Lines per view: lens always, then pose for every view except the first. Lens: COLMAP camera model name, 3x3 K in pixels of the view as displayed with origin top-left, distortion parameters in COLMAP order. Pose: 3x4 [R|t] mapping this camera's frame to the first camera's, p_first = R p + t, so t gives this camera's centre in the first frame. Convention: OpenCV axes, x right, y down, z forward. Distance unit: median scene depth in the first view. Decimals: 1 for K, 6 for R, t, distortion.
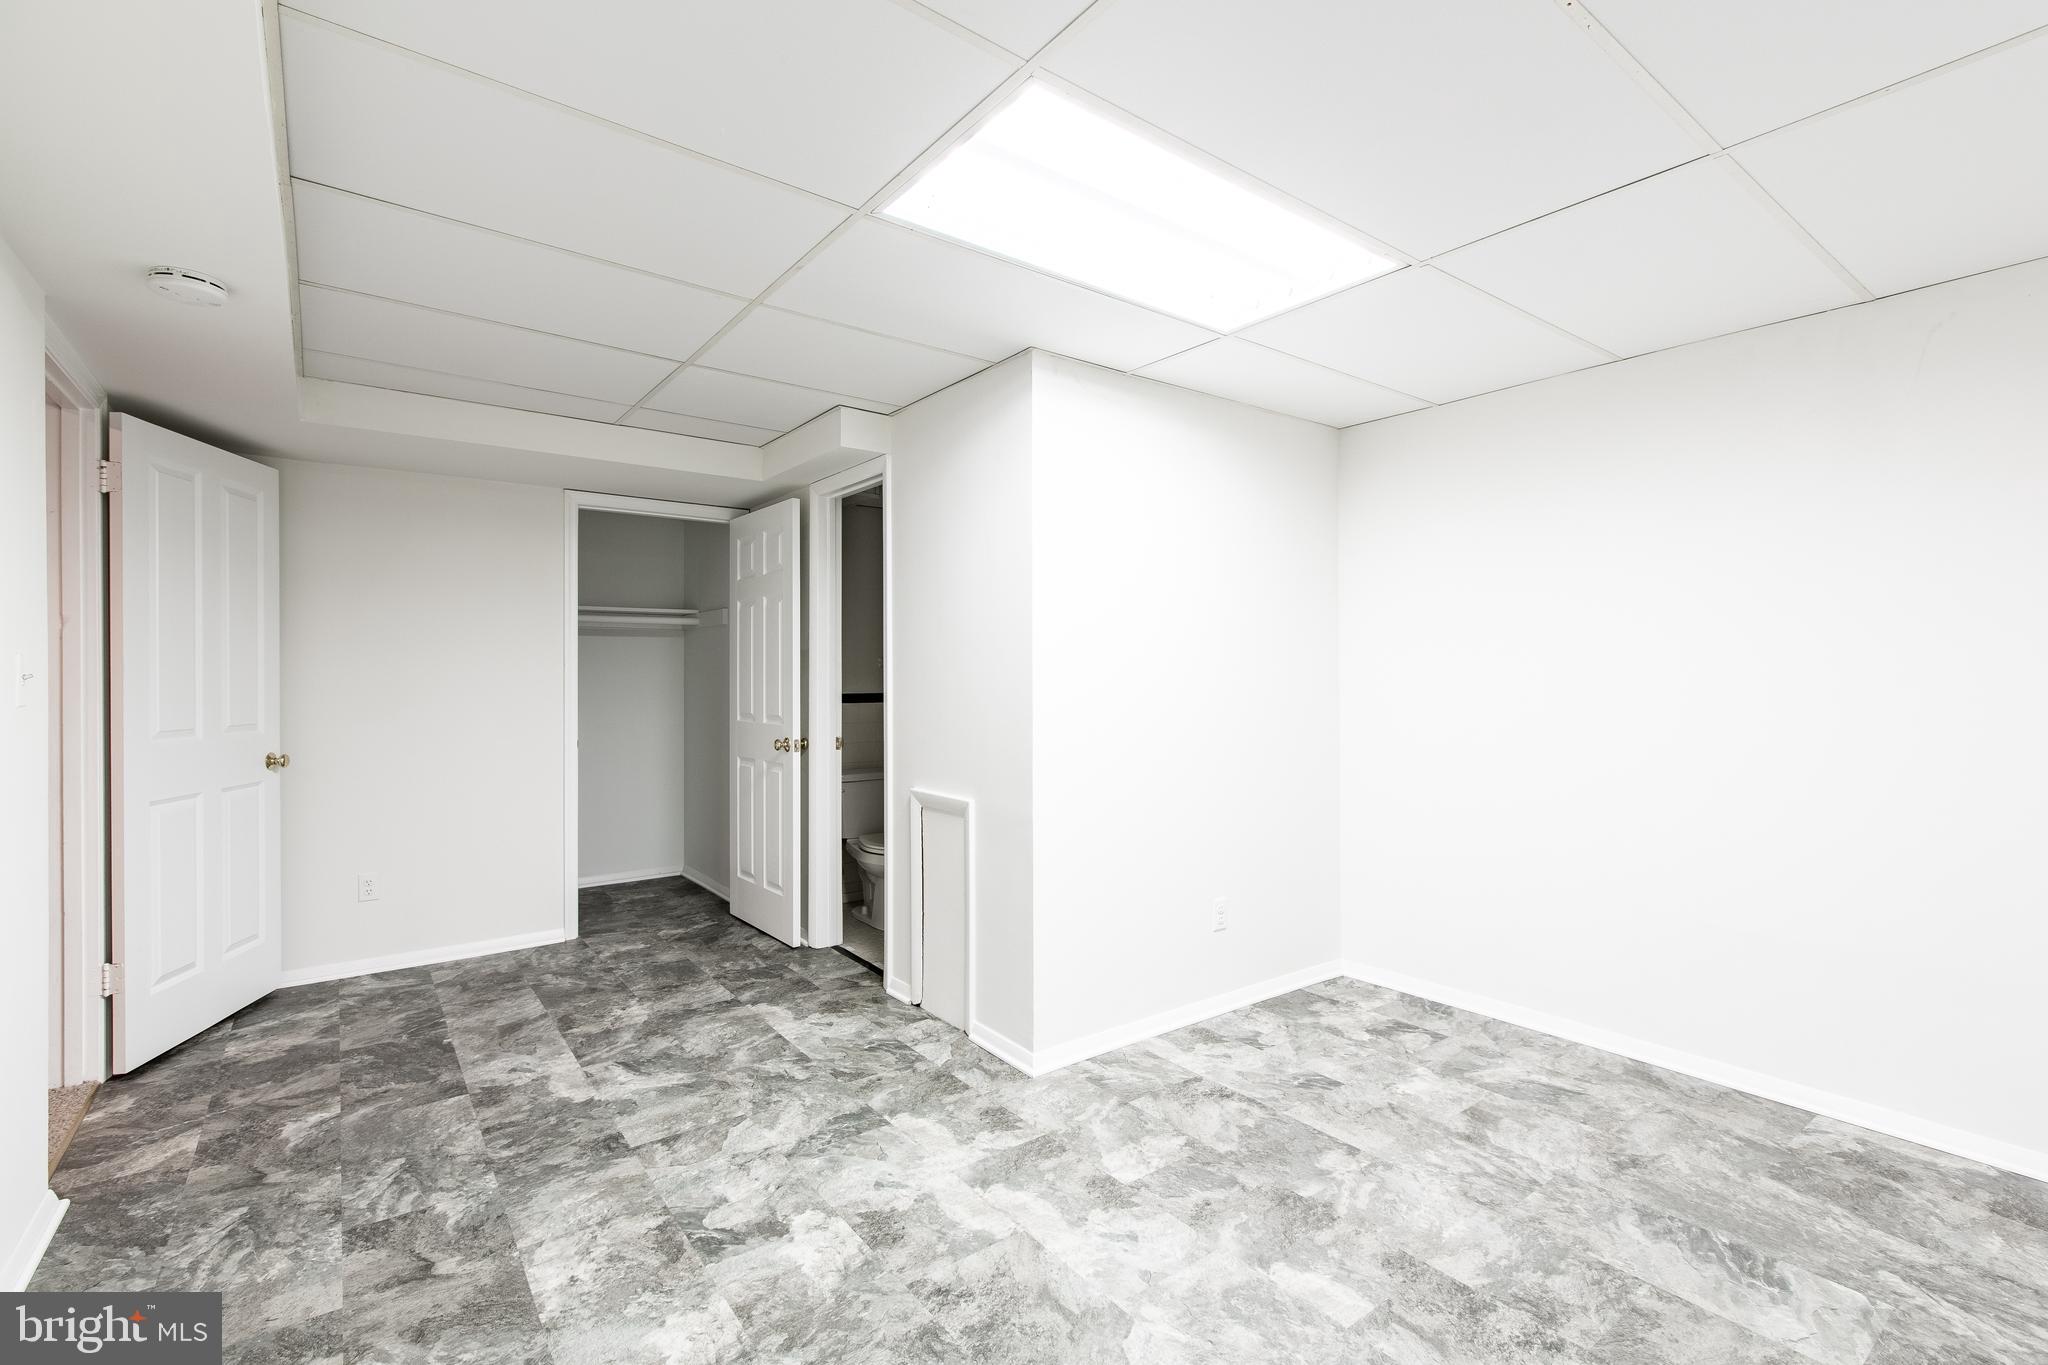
lens RADIAL K [[918.8, 0, 1024.7], [0, 918.8, 666.0], [0, 0, 1]] dist [-0.000946, -0.000708]
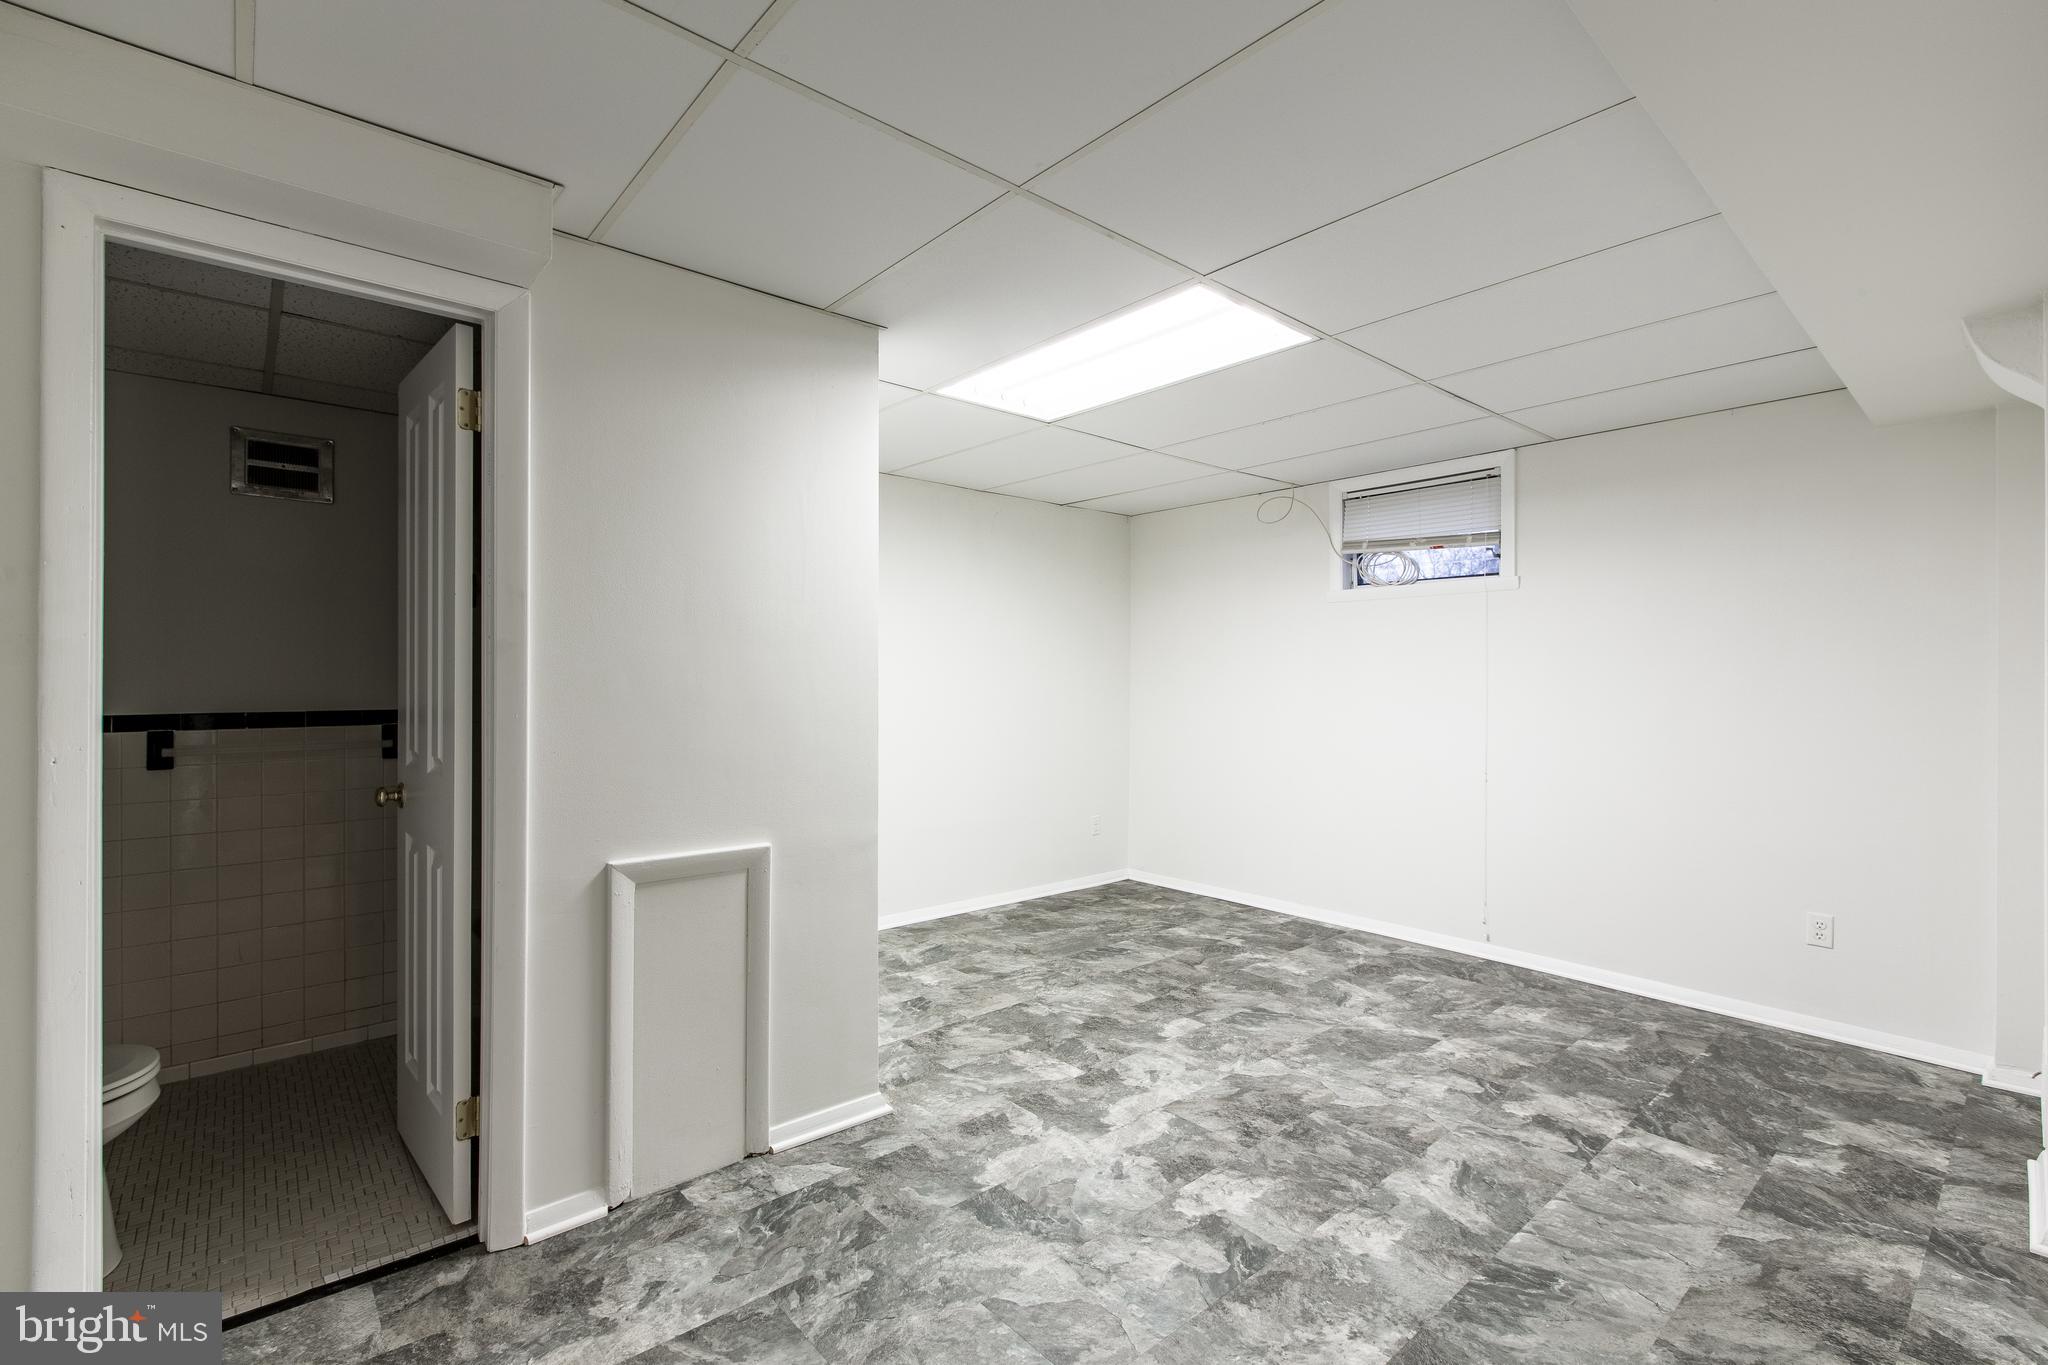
lens RADIAL K [[918.8, 0, 1023.8], [0, 918.8, 694.3], [0, 0, 1]] dist [-0.000946, -0.000708]
pose [[-0.078171, -0.017860, 0.996780, -1.102260], [-0.011266, 0.999792, 0.017030, 0.009615], [-0.996876, -0.009899, -0.078356, 1.130462]]
